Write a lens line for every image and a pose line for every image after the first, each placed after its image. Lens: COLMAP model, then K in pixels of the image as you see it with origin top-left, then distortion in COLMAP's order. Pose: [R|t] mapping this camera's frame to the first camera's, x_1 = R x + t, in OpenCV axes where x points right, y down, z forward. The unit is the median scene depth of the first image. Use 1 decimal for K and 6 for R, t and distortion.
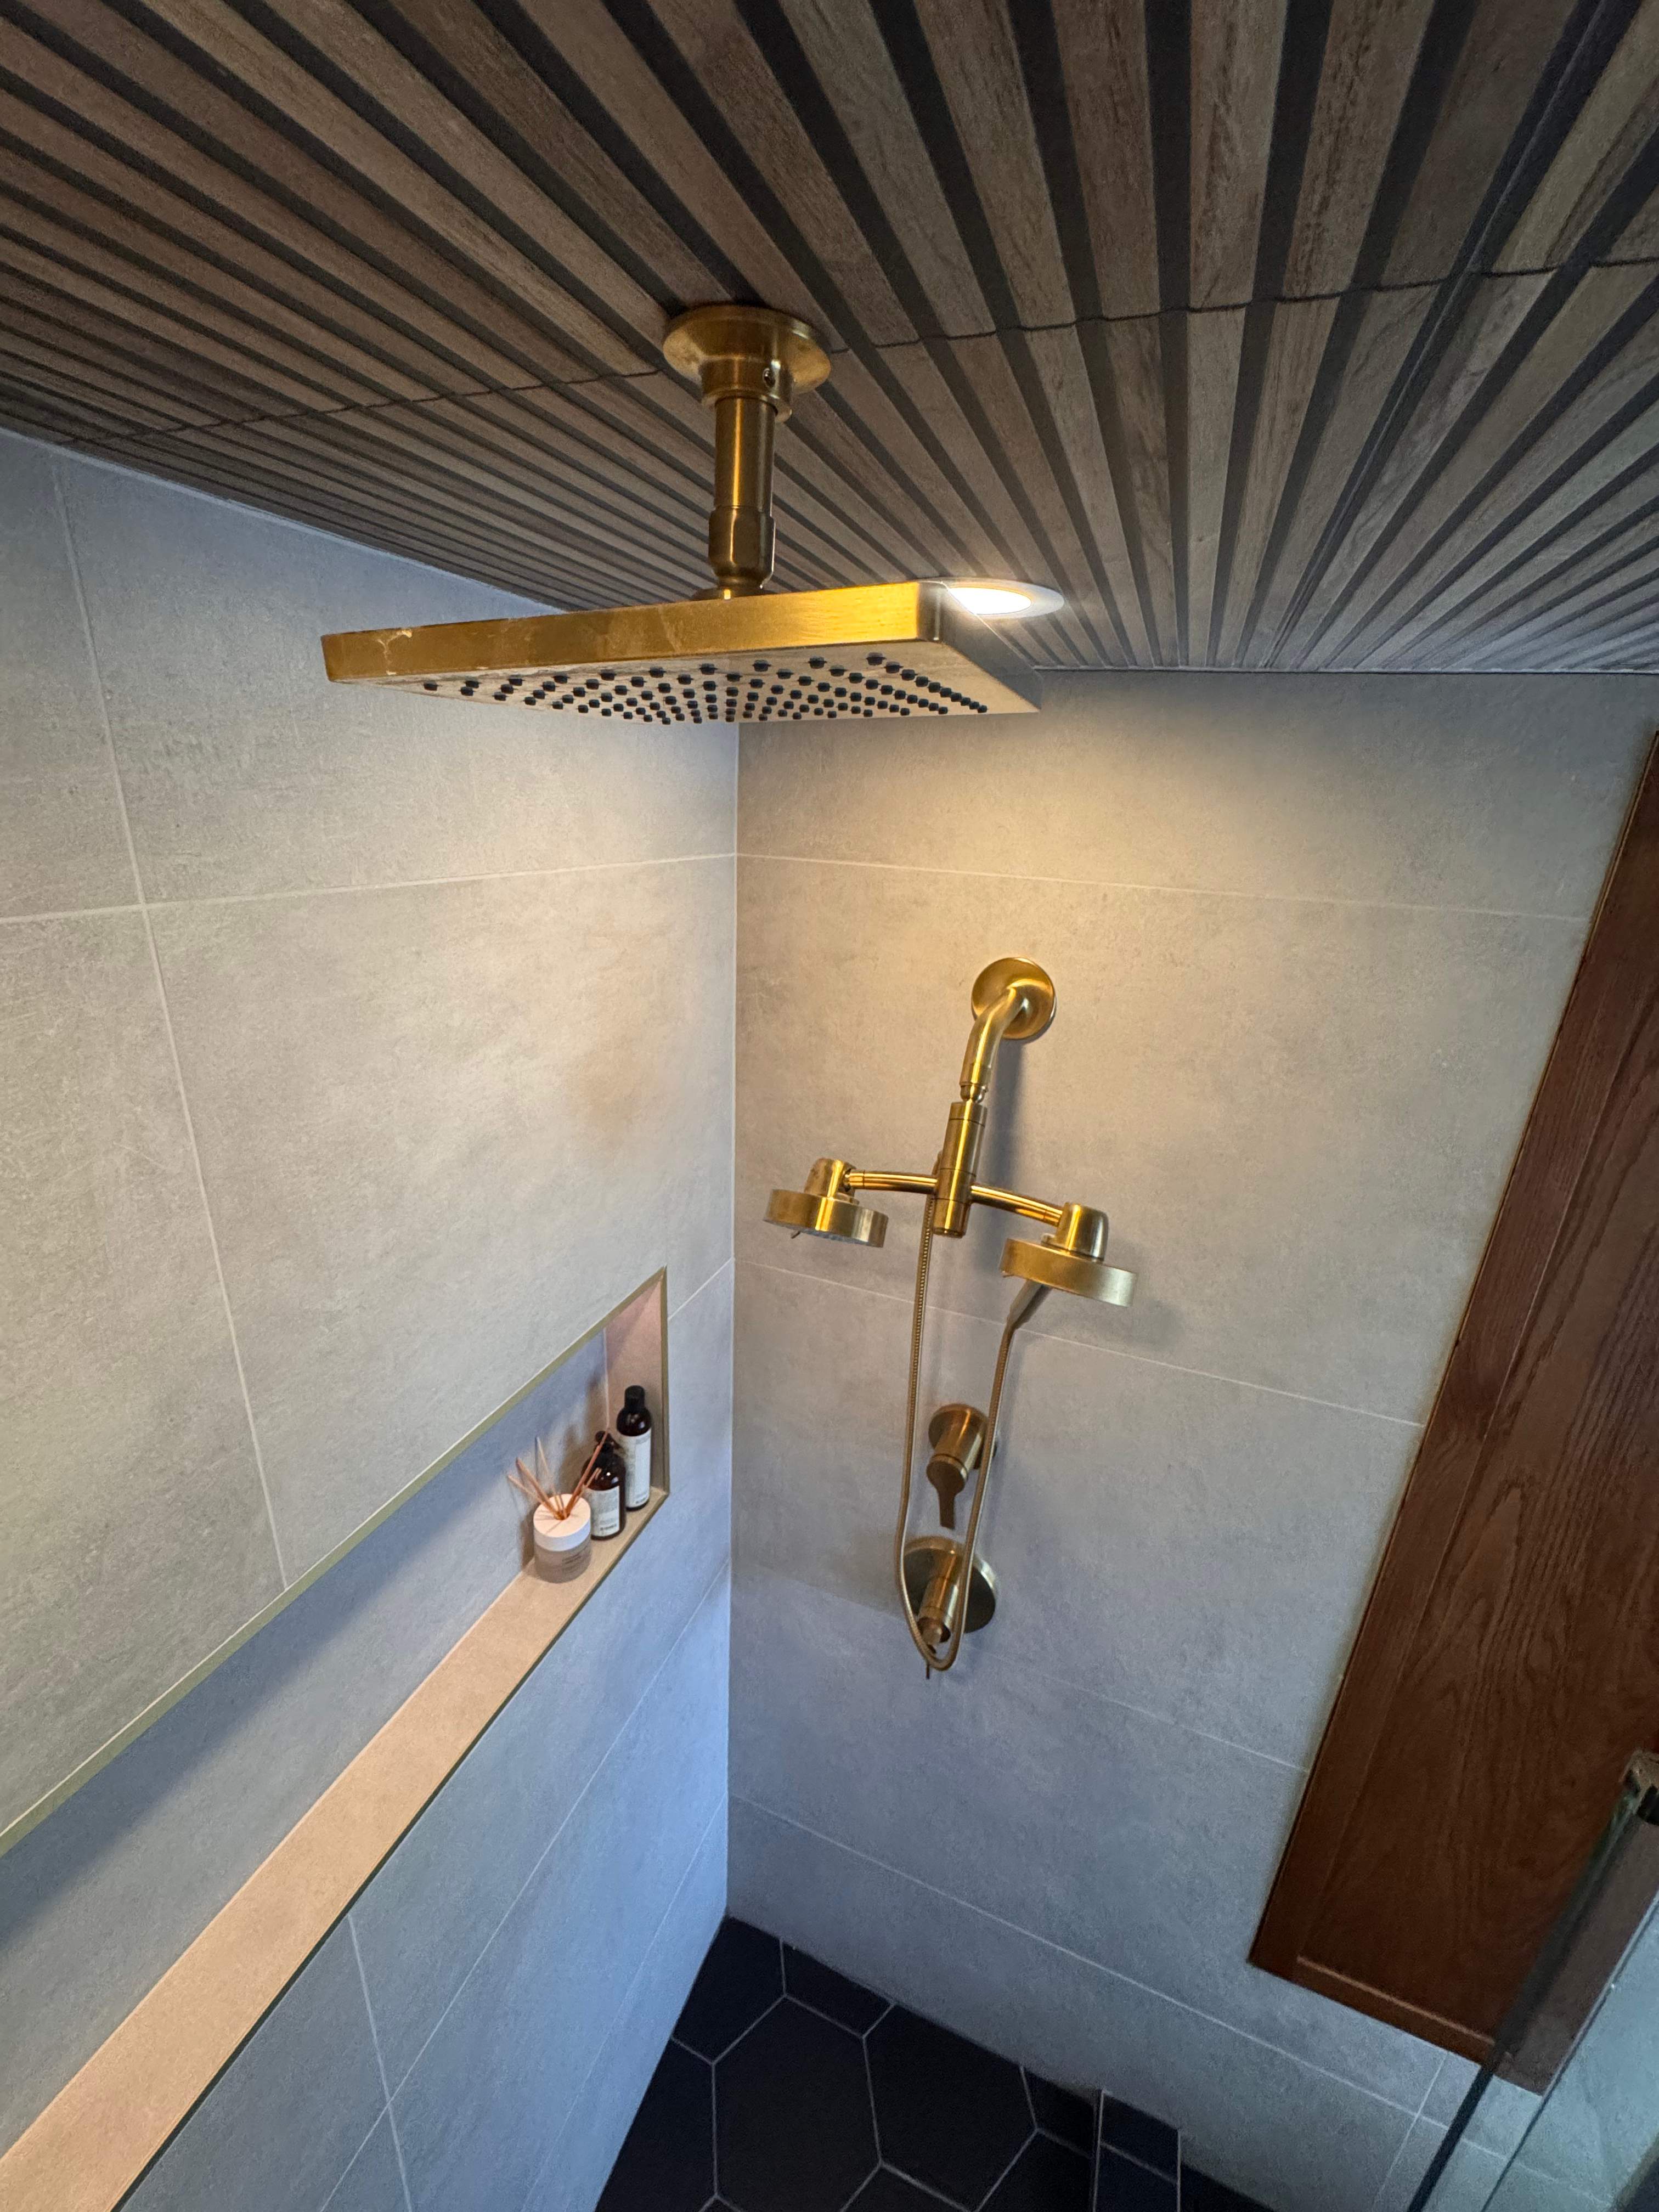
lens RADIAL K [[876.5, 0, 830.9], [0, 876.5, 1101.7], [0, 0, 1]] dist [-0.000996, -0.000433]
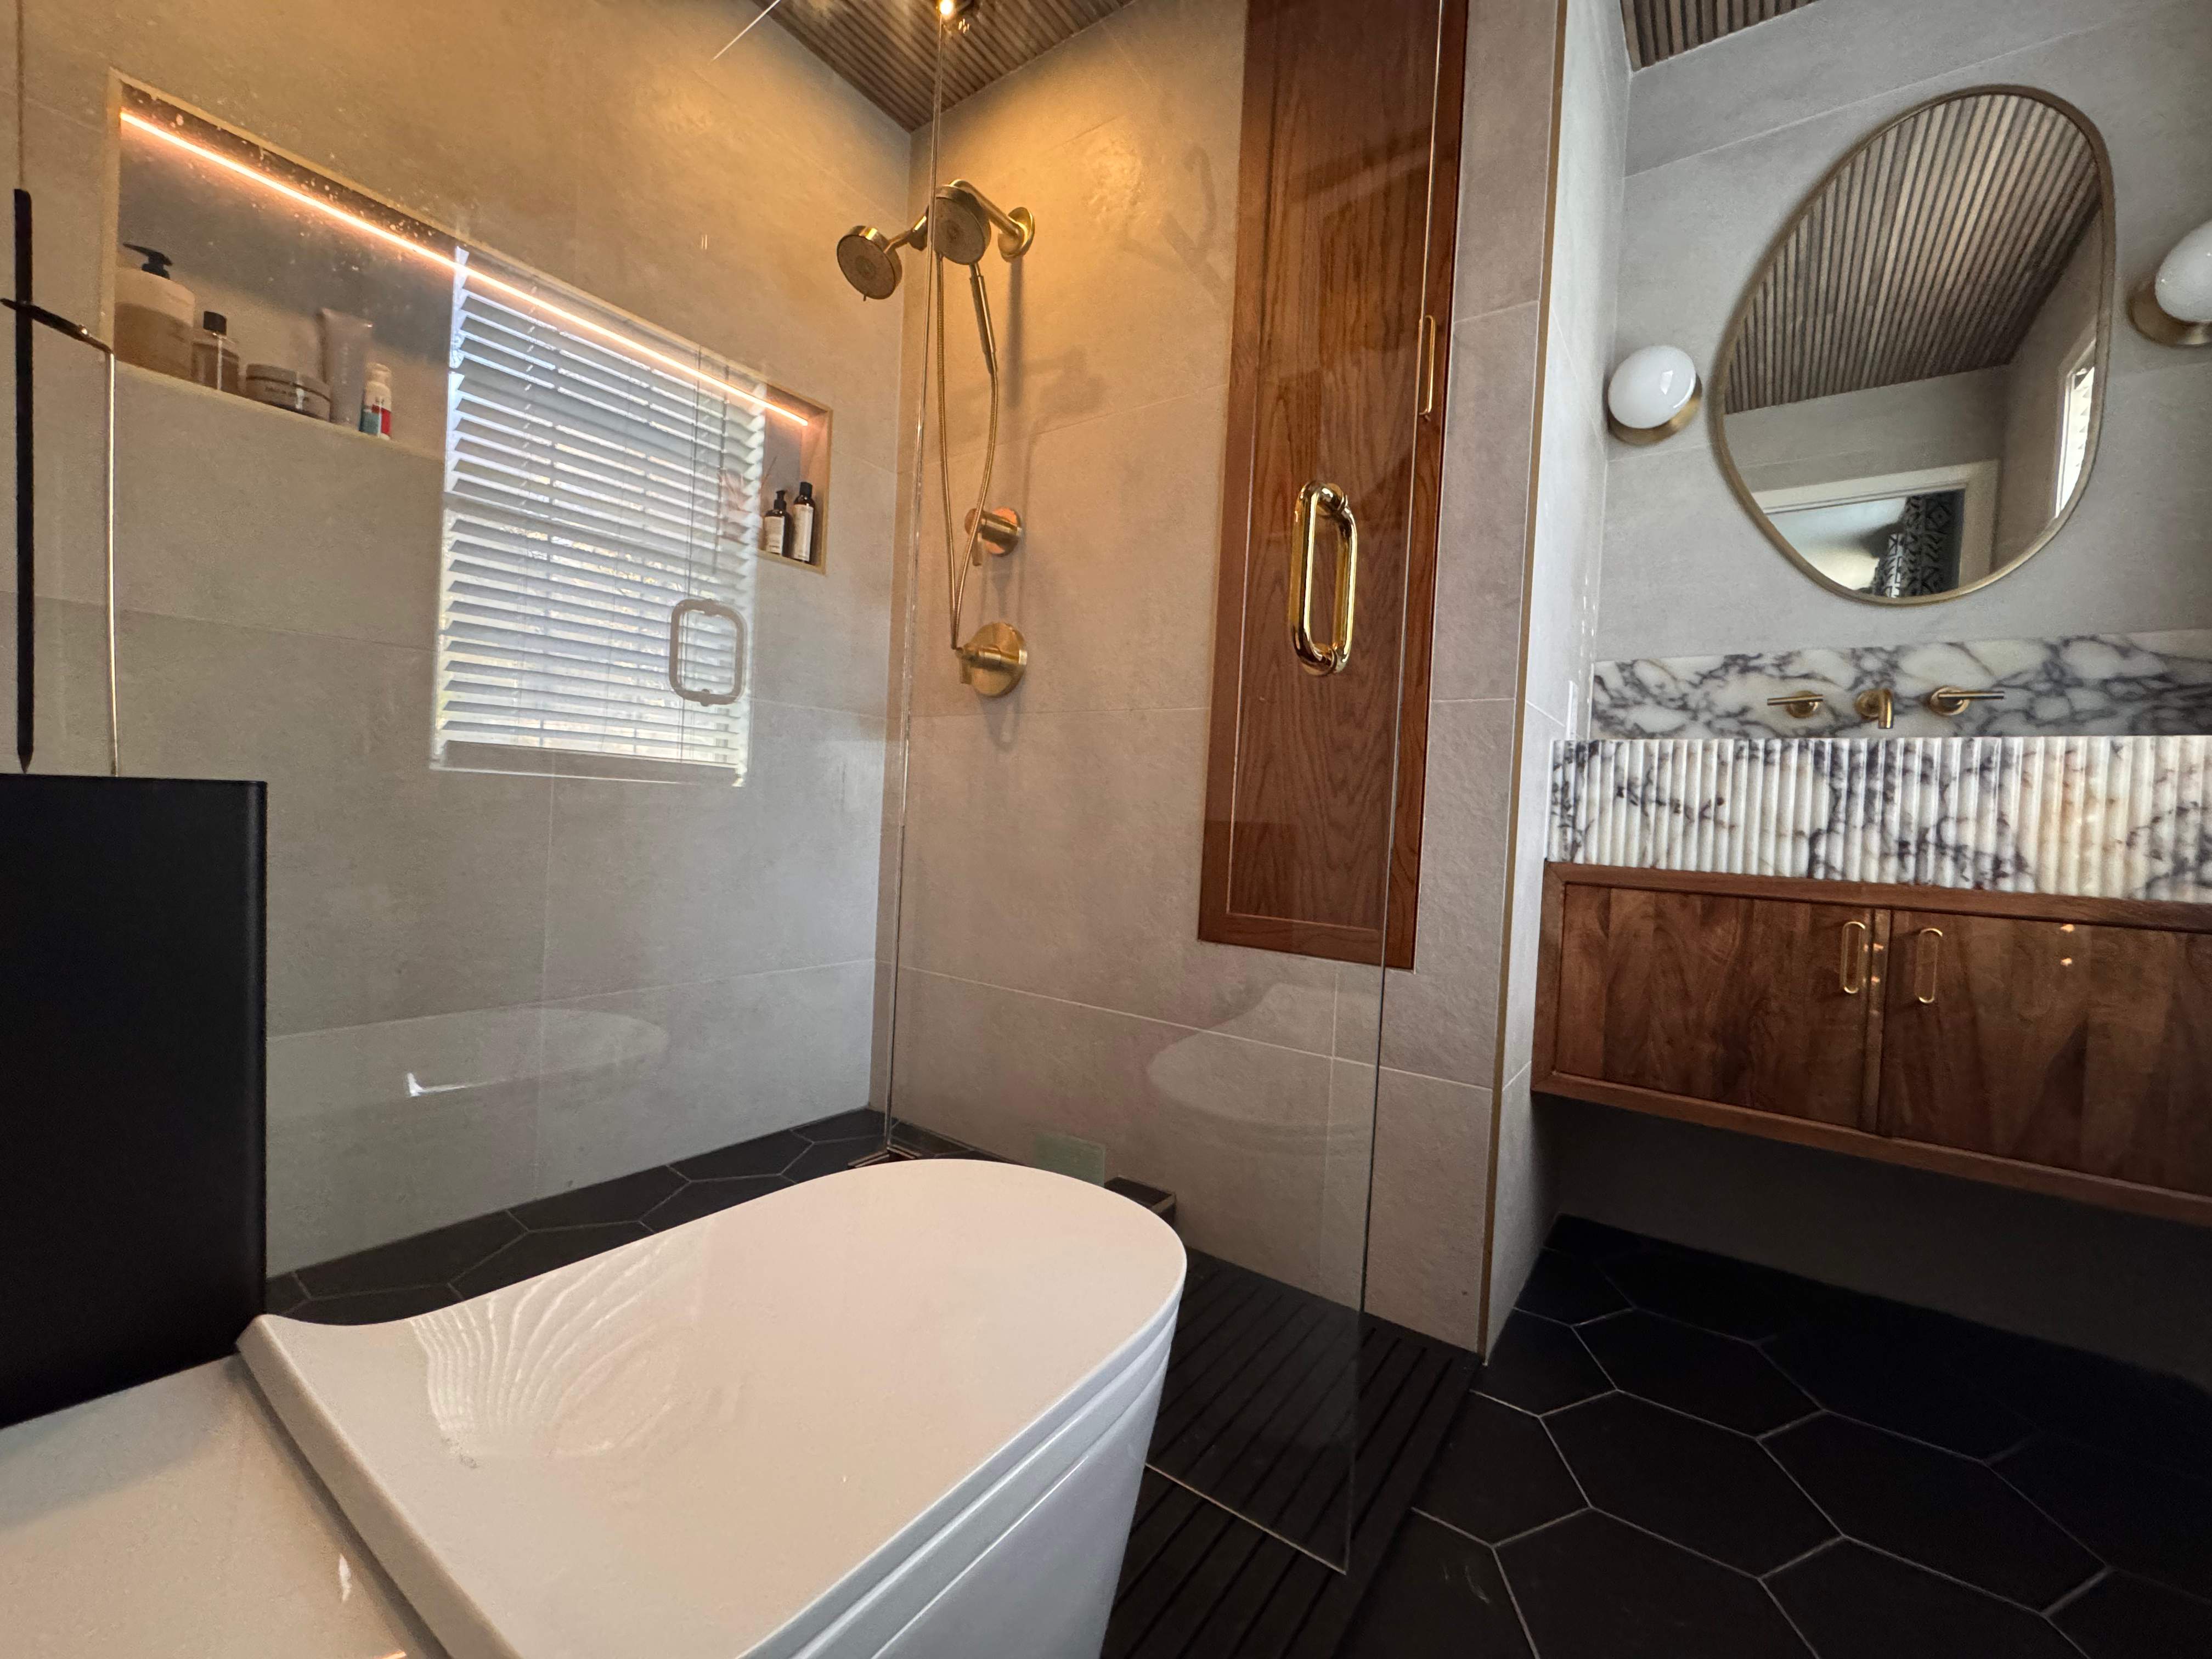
lens RADIAL K [[888.7, 0, 1099.9], [0, 888.7, 832.5], [0, 0, 1]] dist [-0.002374, 0.000400]
pose [[0.967960, 0.007275, -0.250998, 0.752803], [-0.087156, 0.947172, -0.308657, 1.425773], [0.235492, 0.320643, 0.917459, -0.214773]]
